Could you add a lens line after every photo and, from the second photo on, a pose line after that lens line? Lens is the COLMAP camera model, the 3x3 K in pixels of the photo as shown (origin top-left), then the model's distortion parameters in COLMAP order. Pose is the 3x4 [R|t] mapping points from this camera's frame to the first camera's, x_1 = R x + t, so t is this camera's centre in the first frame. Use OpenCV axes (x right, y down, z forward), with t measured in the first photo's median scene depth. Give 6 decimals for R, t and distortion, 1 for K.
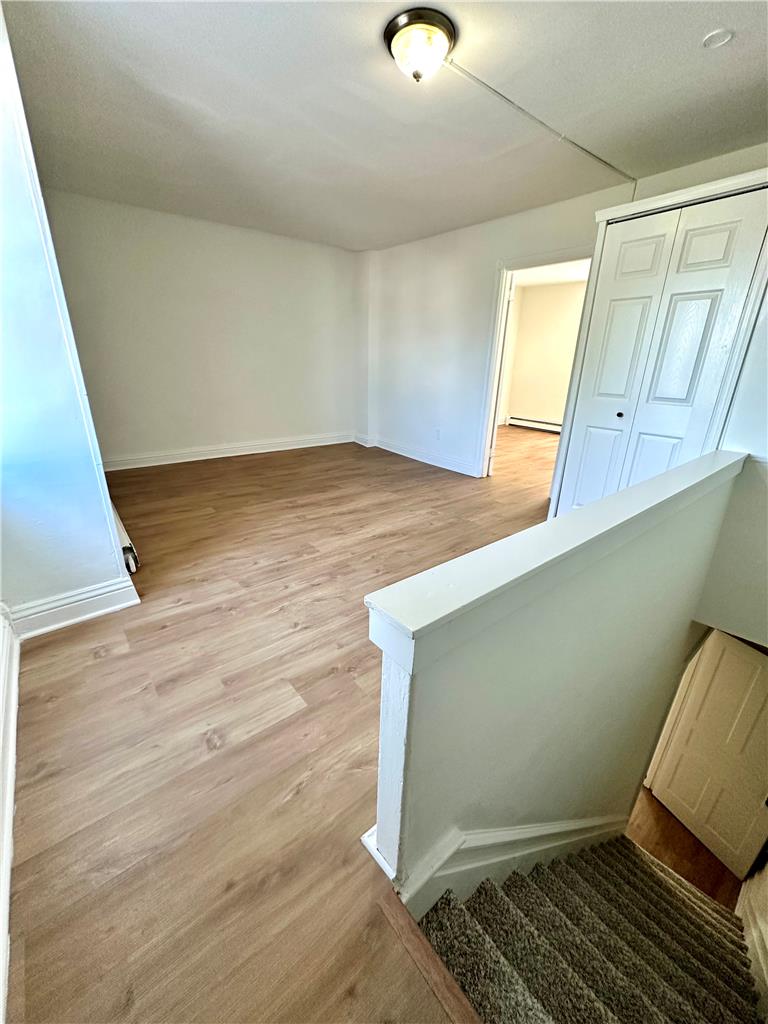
lens RADIAL K [[408.6, 0, 384.6], [0, 408.6, 513.0], [0, 0, 1]] dist [-0.001492, 0.000619]
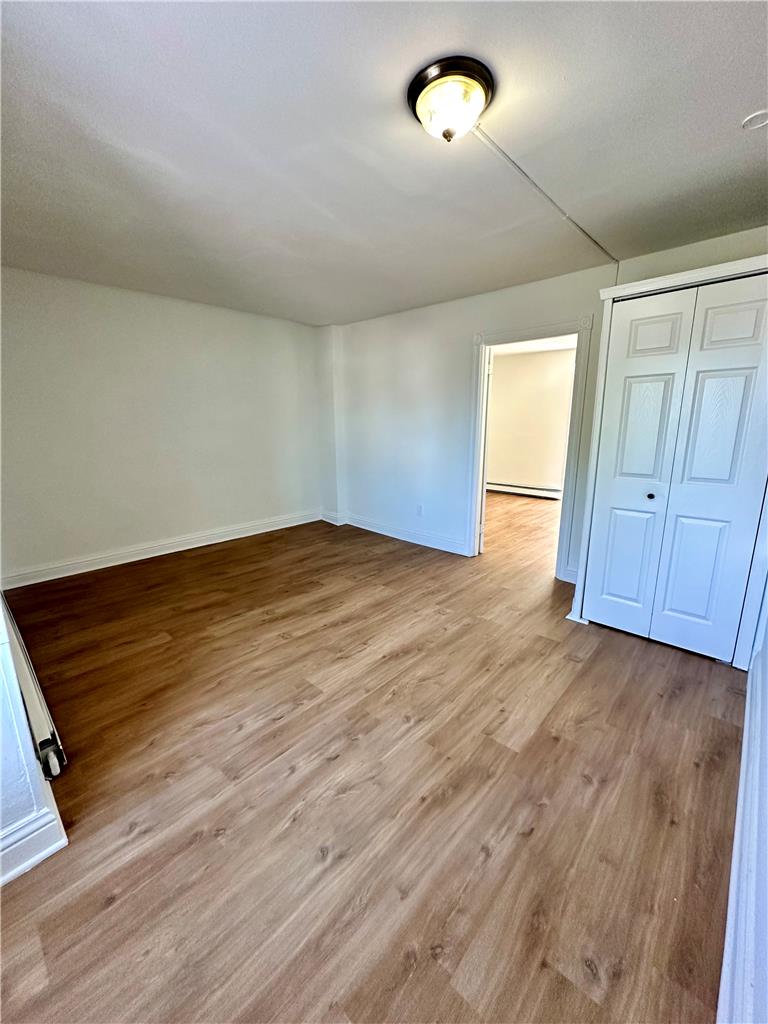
lens RADIAL K [[408.6, 0, 384.9], [0, 408.6, 513.3], [0, 0, 1]] dist [-0.001492, 0.000619]
pose [[0.988927, -0.061231, 0.135185, -0.110922], [0.079171, 0.988137, -0.131596, -0.111456], [-0.125523, 0.140841, 0.982043, 0.163771]]
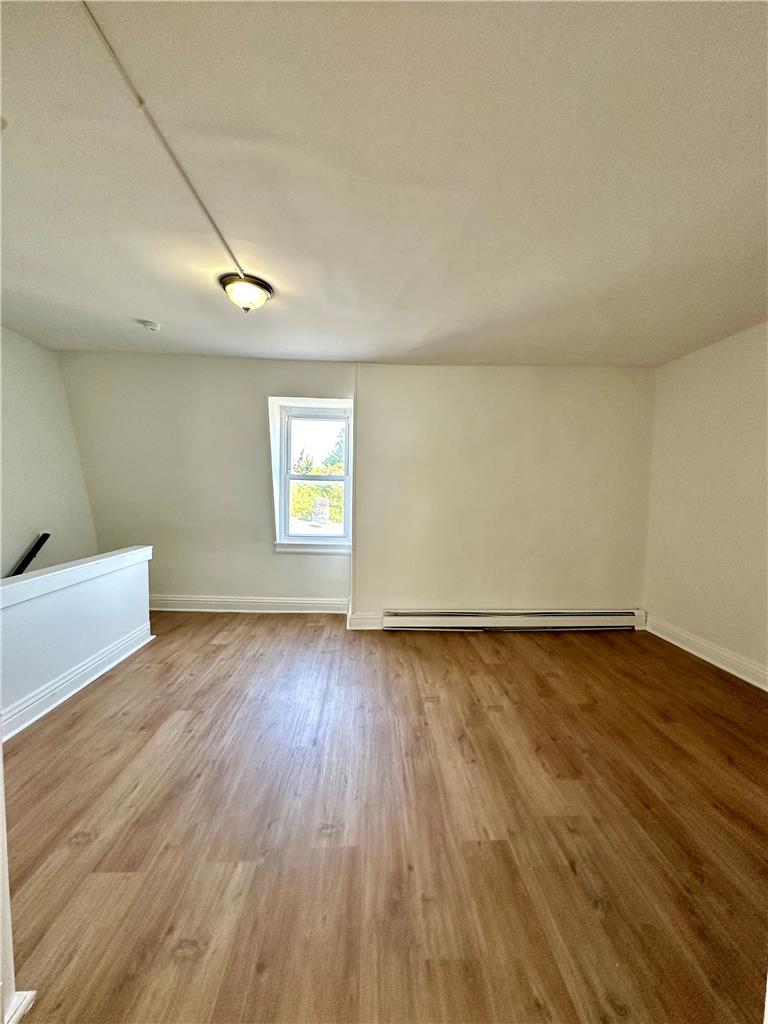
lens RADIAL K [[408.6, 0, 387.9], [0, 408.6, 512.3], [0, 0, 1]] dist [-0.001492, 0.000619]
pose [[-0.595218, 0.006091, -0.803542, 0.491122], [-0.321598, 0.914589, 0.245155, -0.502262], [0.736404, 0.404338, -0.542421, 1.274205]]
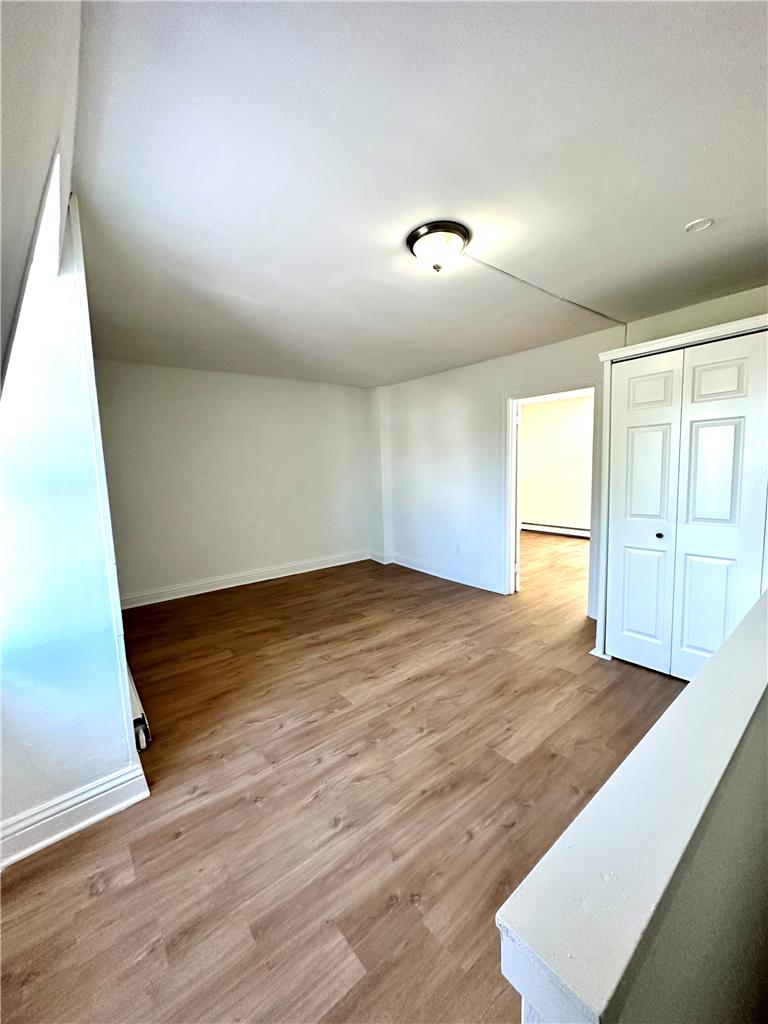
lens RADIAL K [[408.6, 0, 384.3], [0, 408.6, 513.7], [0, 0, 1]] dist [-0.001492, 0.000619]
pose [[0.998412, -0.055562, -0.009289, -0.049748], [0.051688, 0.969108, -0.241160, -0.078621], [0.022401, 0.240297, 0.970441, 0.034910]]
